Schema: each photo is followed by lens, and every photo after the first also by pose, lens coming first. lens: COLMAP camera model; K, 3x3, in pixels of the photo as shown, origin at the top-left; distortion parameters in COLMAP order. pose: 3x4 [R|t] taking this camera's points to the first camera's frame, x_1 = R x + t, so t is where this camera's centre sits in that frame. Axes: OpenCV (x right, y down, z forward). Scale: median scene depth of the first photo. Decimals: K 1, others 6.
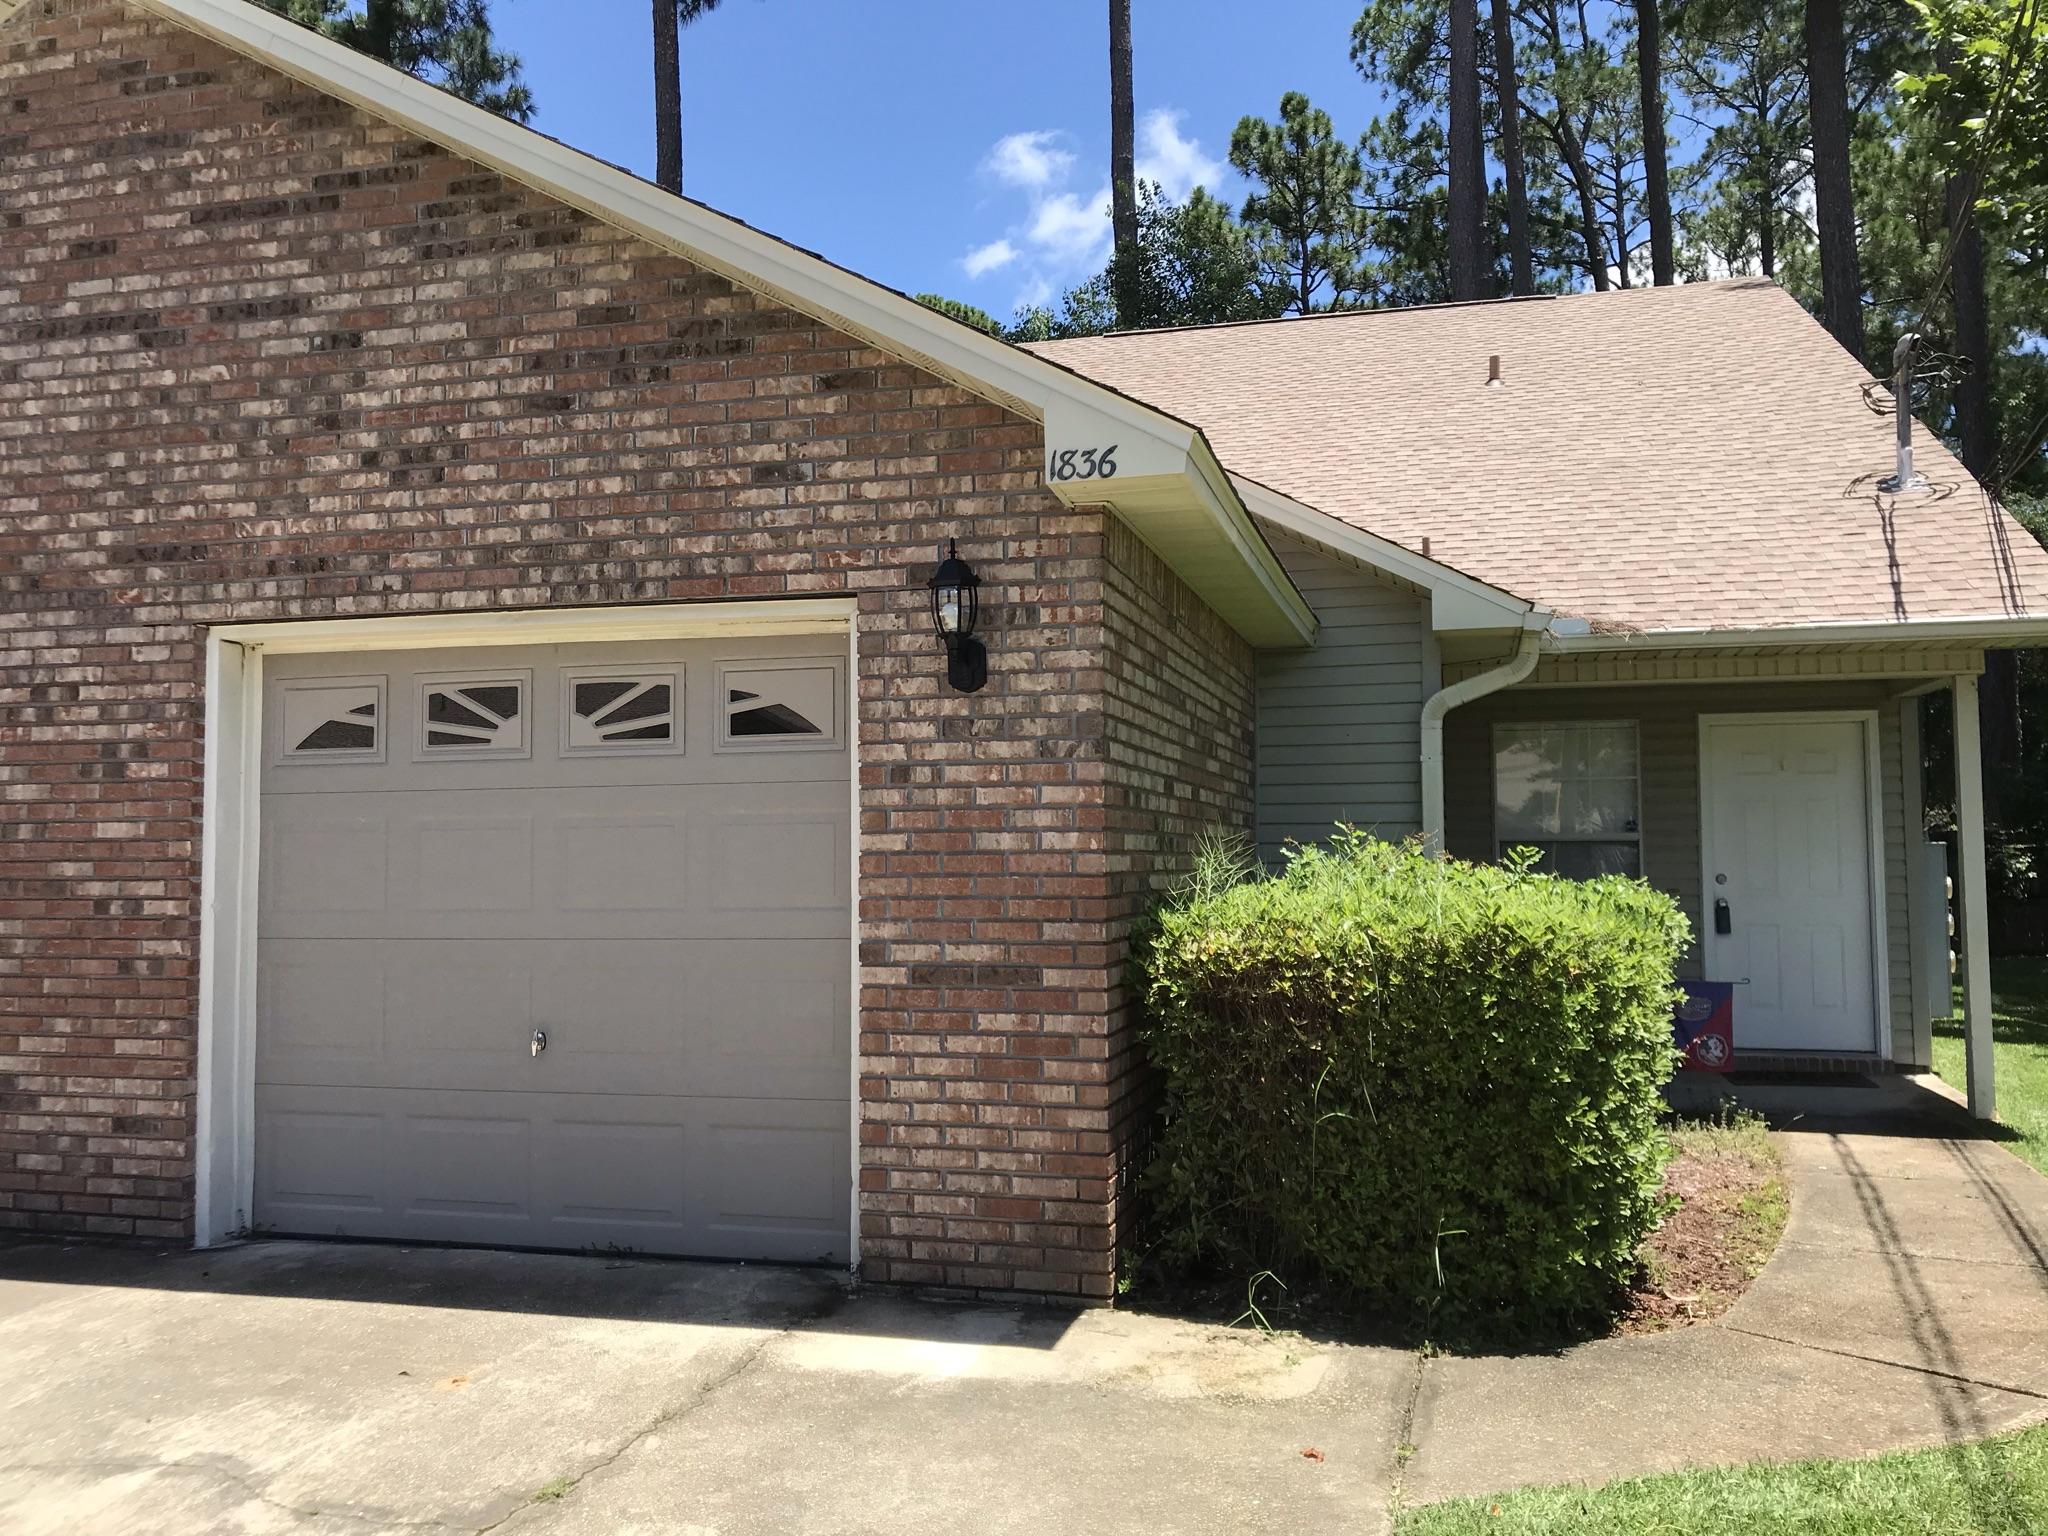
lens RADIAL K [[1733.9, 0, 1024.0], [0, 1733.9, 768.0], [0, 0, 1]] dist [-0.012834, -0.009302]
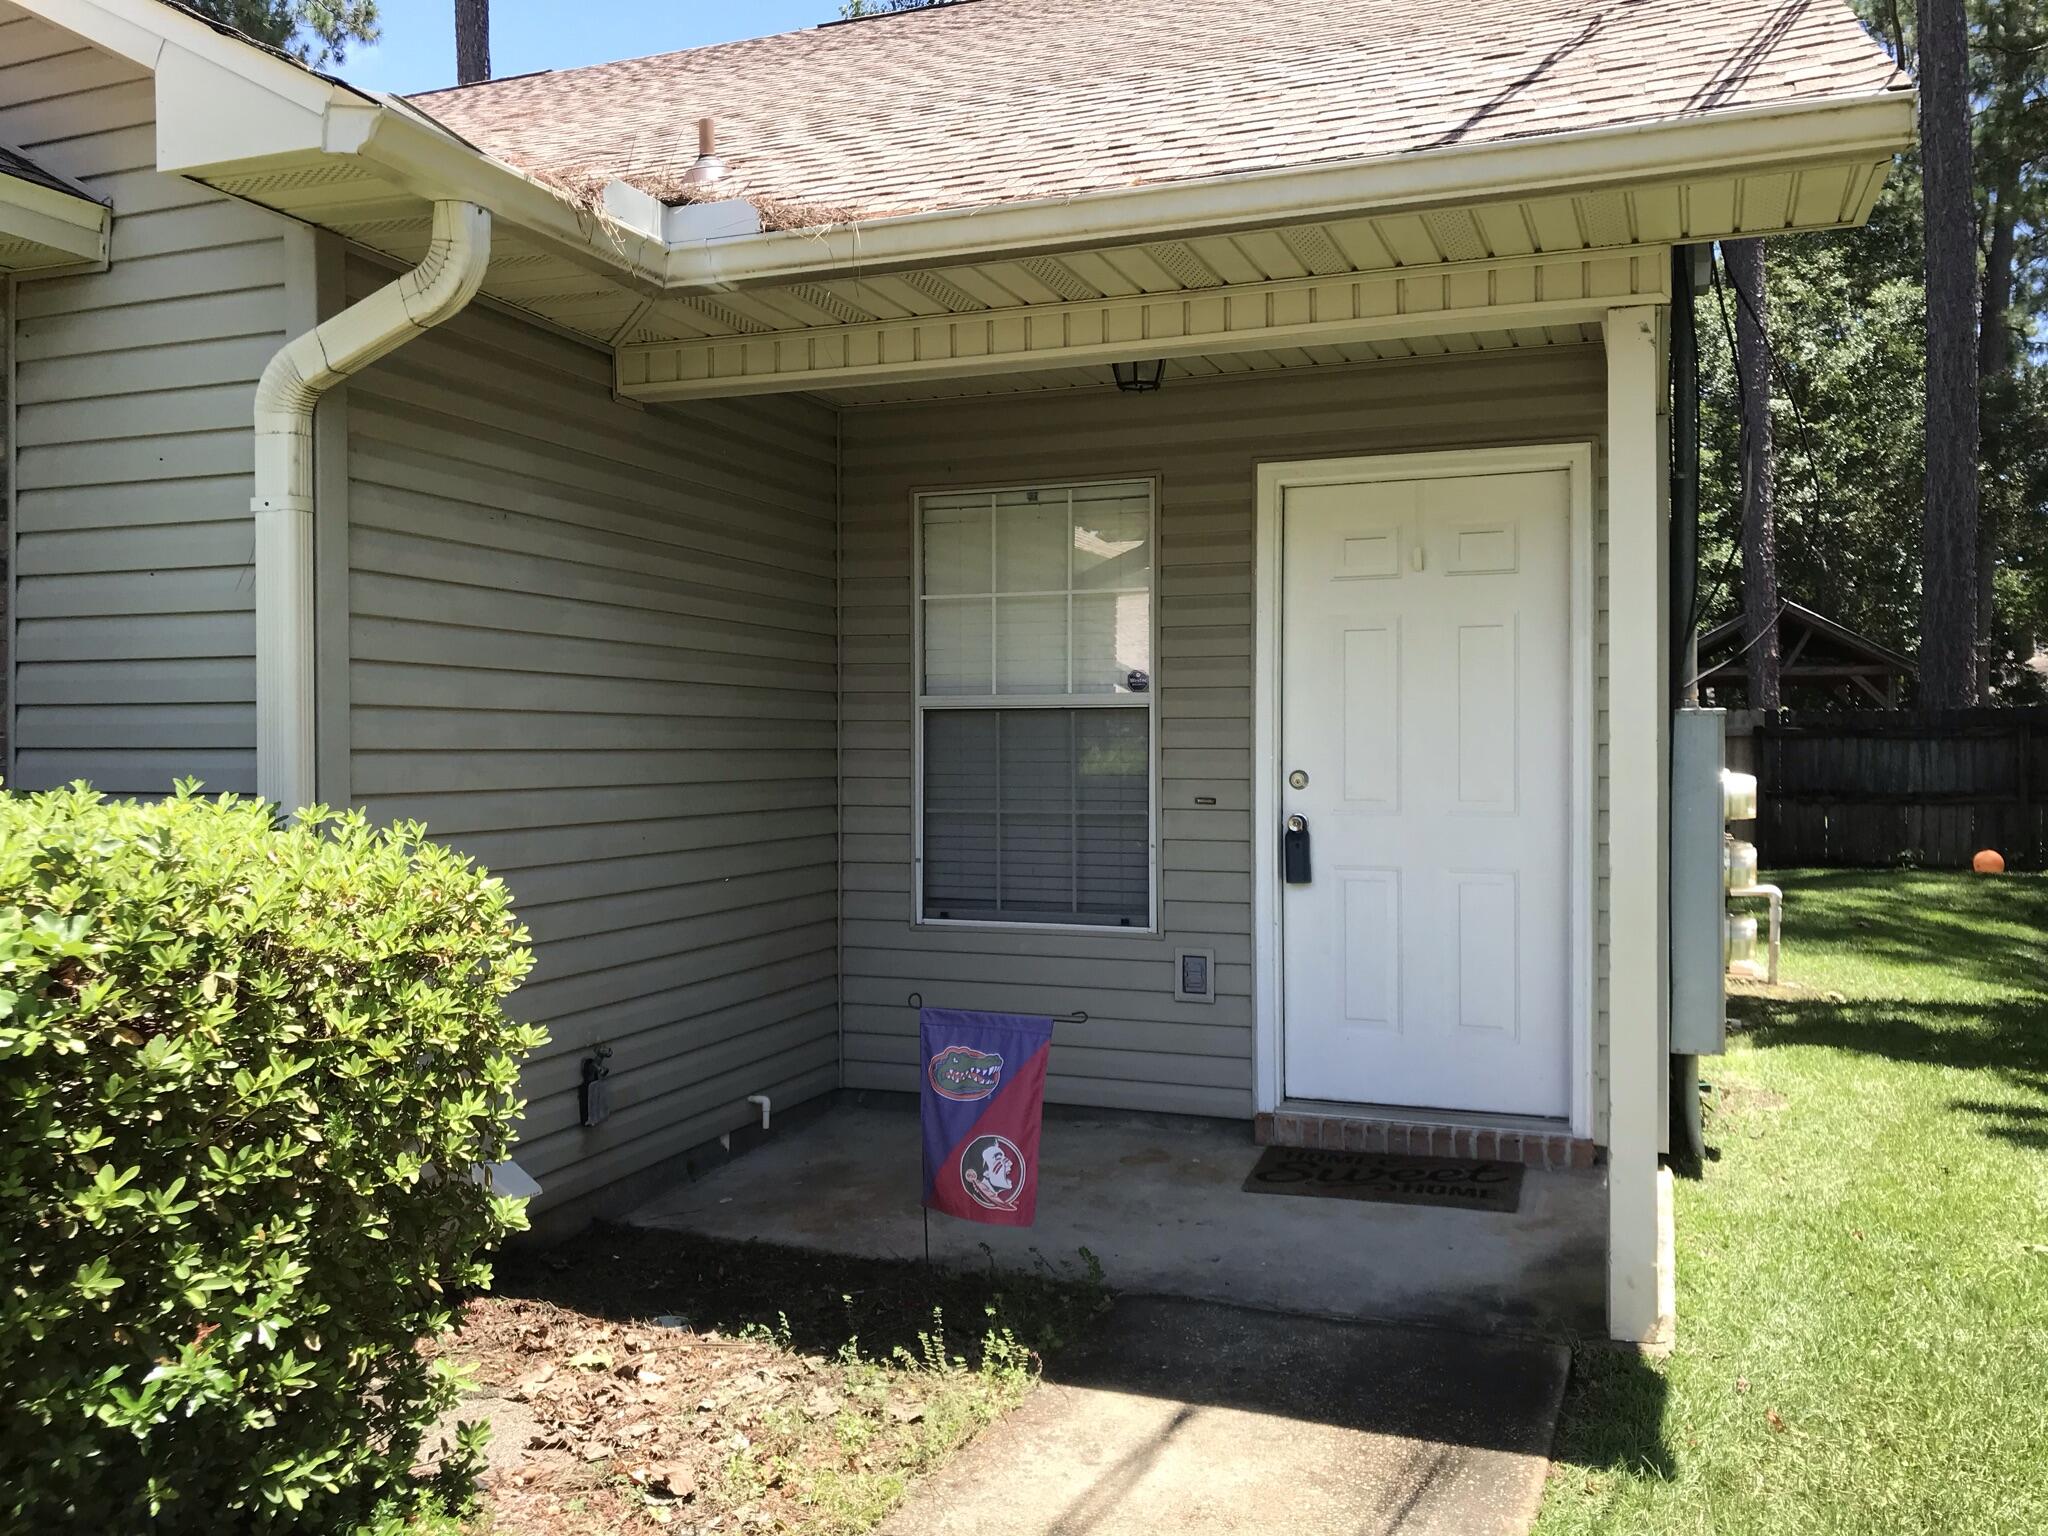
lens RADIAL K [[1688.5, 0, 1024.0], [0, 1688.5, 768.0], [0, 0, 1]] dist [0.010657, -0.005466]
pose [[0.994722, 0.000322, -0.102610, 0.374600], [0.006298, 0.997918, 0.064184, 0.027474], [0.102417, -0.064492, 0.992649, 0.482418]]
